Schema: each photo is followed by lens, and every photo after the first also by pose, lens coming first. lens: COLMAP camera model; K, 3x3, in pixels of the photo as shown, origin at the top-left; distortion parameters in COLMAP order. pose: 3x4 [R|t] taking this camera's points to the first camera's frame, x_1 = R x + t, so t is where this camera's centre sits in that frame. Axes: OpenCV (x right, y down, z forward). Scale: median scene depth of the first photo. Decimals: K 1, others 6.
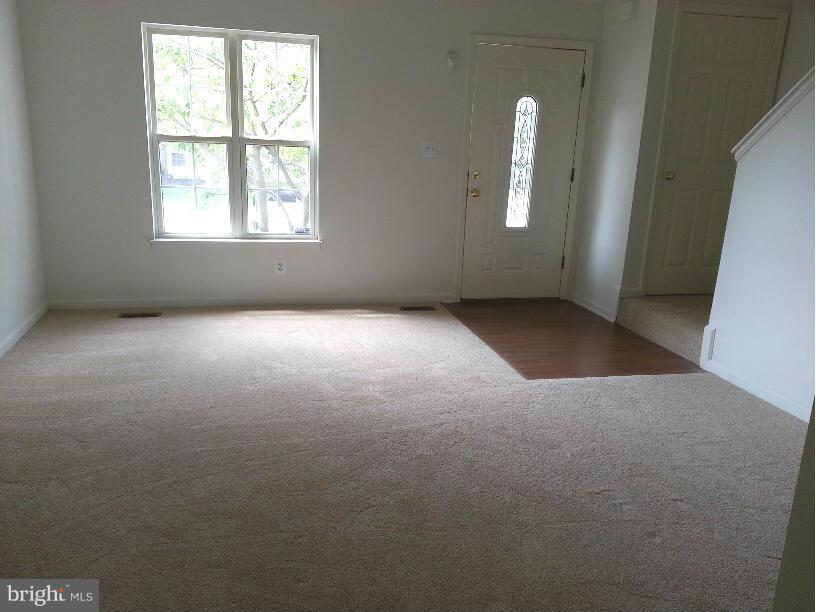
lens RADIAL K [[625.1, 0, 439.6], [0, 625.1, 306.8], [0, 0, 1]] dist [0.096634, -0.156668]
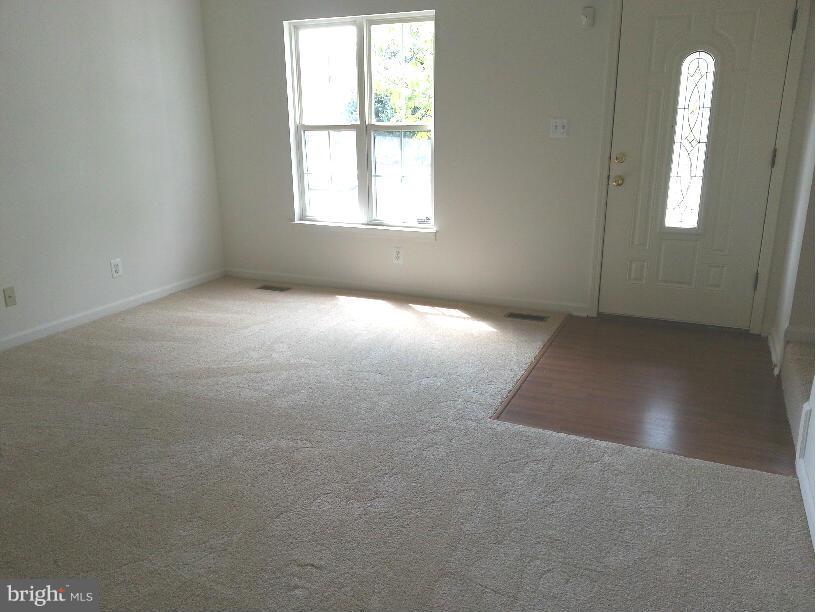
lens RADIAL K [[669.2, 0, 385.9], [0, 669.2, 304.5], [0, 0, 1]] dist [0.078094, -0.073910]
pose [[0.793581, 0.124235, -0.595646, 0.379112], [-0.118652, 0.991738, 0.048768, -0.038296], [0.596783, 0.031973, 0.801765, 0.167368]]
